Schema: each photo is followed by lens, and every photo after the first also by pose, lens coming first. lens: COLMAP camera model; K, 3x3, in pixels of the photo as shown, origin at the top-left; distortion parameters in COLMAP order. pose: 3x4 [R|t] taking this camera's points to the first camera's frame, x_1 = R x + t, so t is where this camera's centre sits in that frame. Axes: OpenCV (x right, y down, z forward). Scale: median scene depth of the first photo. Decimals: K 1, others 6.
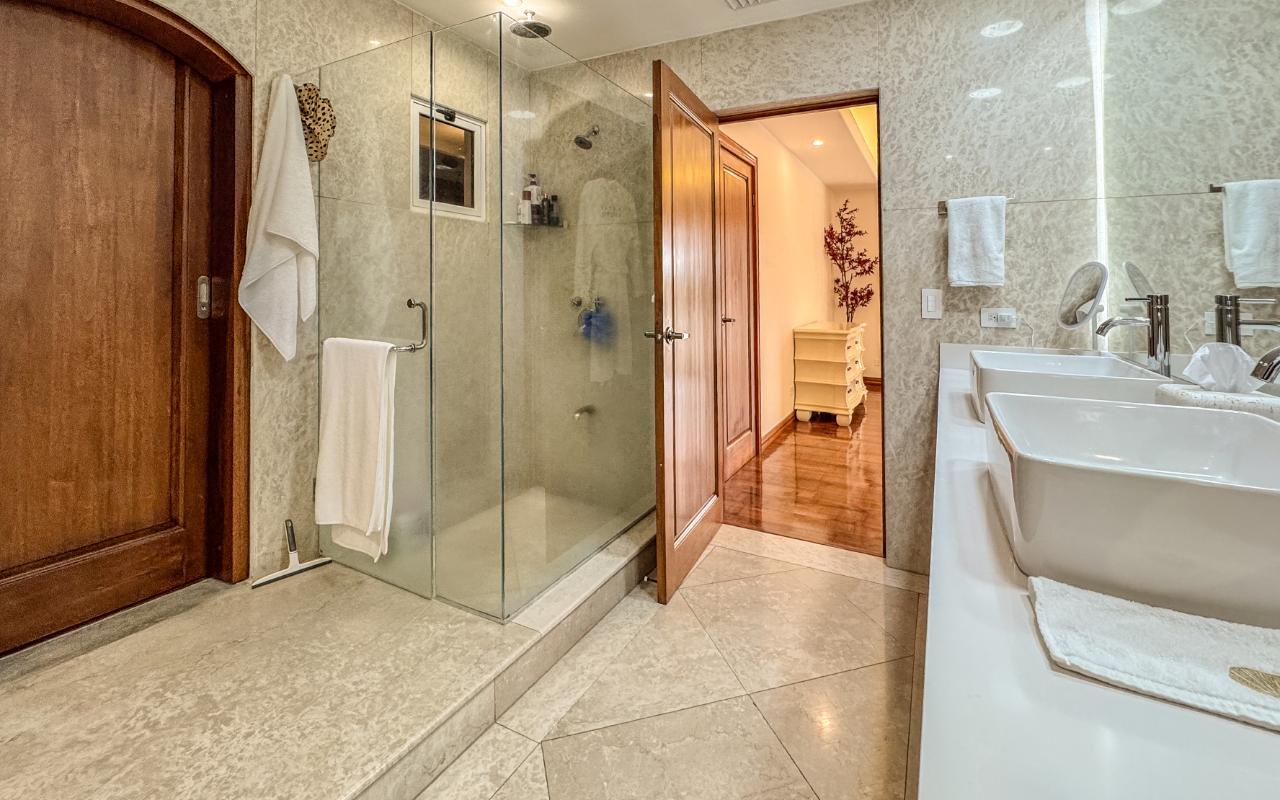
lens RADIAL K [[569.6, 0, 637.9], [0, 569.6, 276.9], [0, 0, 1]] dist [0.000647, 0.000066]
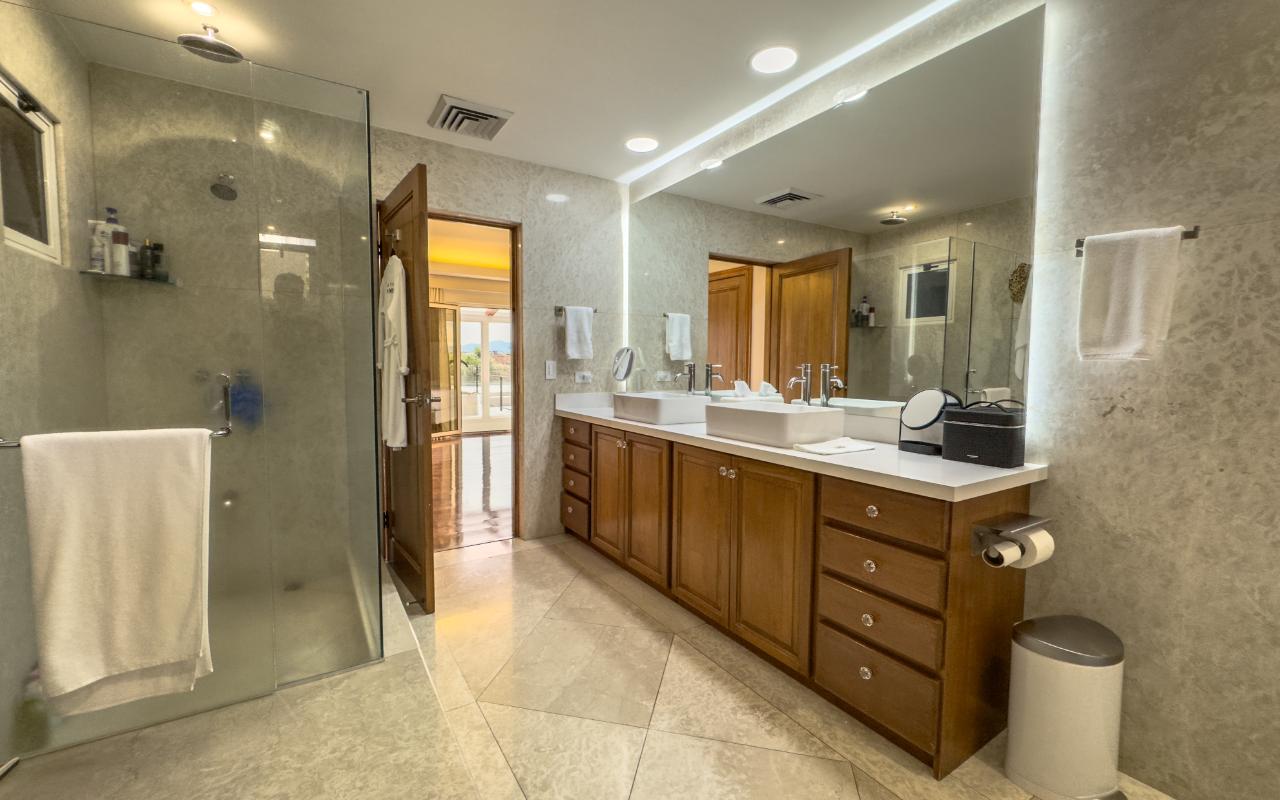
lens RADIAL K [[521.4, 0, 629.4], [0, 521.4, 392.1], [0, 0, 1]] dist [-0.000500, 0.000015]
pose [[0.500961, -0.054644, 0.863743, -0.645949], [-0.019145, 0.997061, 0.074183, -0.003661], [-0.865258, -0.053699, 0.498442, 0.073849]]
